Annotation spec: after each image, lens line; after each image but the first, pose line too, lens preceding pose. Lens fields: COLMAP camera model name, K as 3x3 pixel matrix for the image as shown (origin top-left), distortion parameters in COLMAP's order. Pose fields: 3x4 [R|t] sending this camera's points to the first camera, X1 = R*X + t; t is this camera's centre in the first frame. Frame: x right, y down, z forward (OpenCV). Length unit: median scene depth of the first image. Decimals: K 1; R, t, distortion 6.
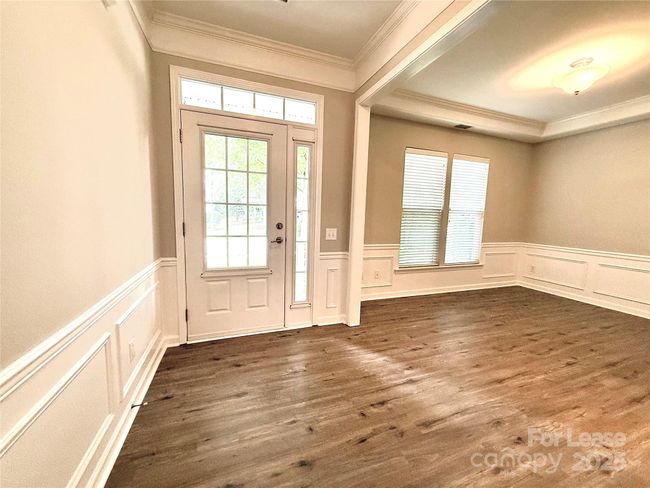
lens RADIAL K [[259.3, 0, 324.4], [0, 259.3, 243.1], [0, 0, 1]] dist [-0.001944, 0.000999]
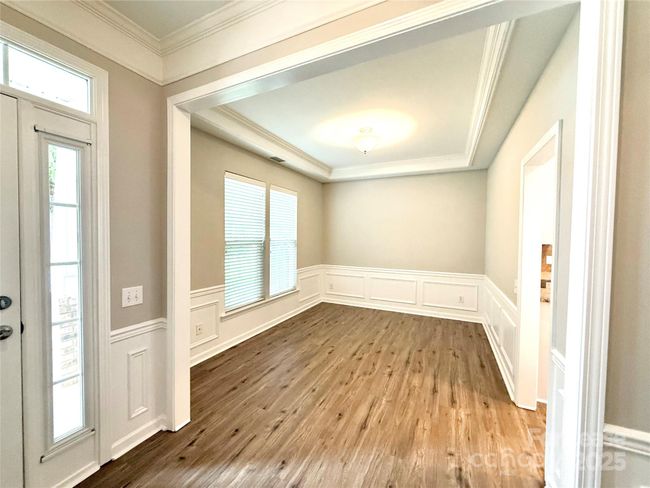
lens RADIAL K [[259.3, 0, 323.4], [0, 259.3, 243.8], [0, 0, 1]] dist [-0.001944, 0.000999]
pose [[0.726155, -0.040169, 0.686356, -0.059058], [0.086523, 0.995694, -0.033267, -0.093931], [-0.682065, 0.083543, 0.726504, 0.222355]]
